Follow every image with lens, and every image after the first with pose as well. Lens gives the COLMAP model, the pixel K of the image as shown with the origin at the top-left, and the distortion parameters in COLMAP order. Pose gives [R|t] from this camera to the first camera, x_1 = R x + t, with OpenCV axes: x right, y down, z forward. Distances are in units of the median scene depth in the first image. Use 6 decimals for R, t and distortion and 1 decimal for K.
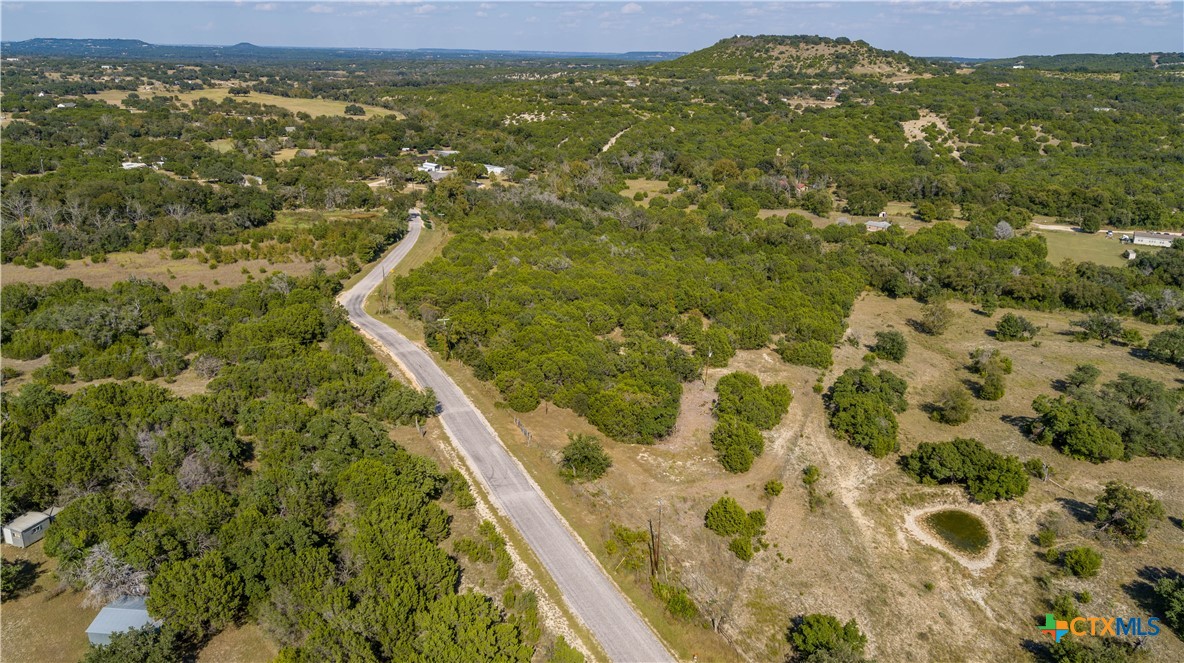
lens RADIAL K [[812.3, 0, 592.0], [0, 812.3, 331.5], [0, 0, 1]] dist [-0.000163, -0.001765]
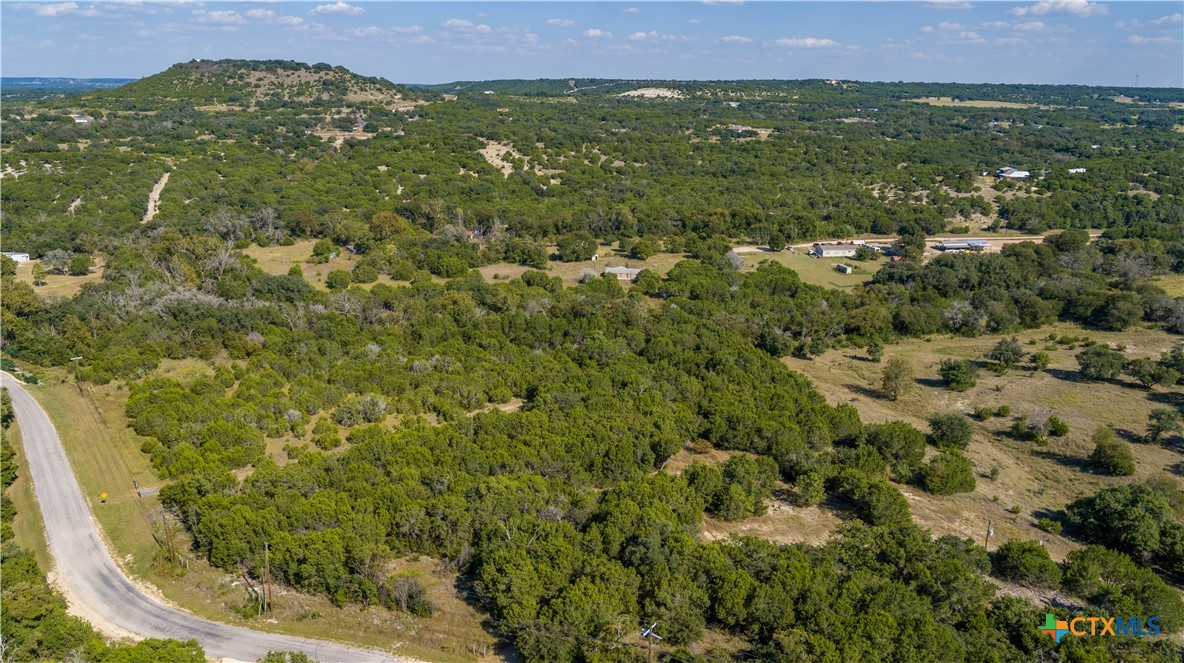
lens RADIAL K [[833.1, 0, 592.0], [0, 833.1, 331.5], [0, 0, 1]] dist [0.003552, -0.002494]
pose [[0.791866, -0.178387, 0.584060, -0.065201], [0.199315, 0.979508, 0.028936, -0.029243], [-0.577253, 0.093498, 0.811195, 0.082591]]
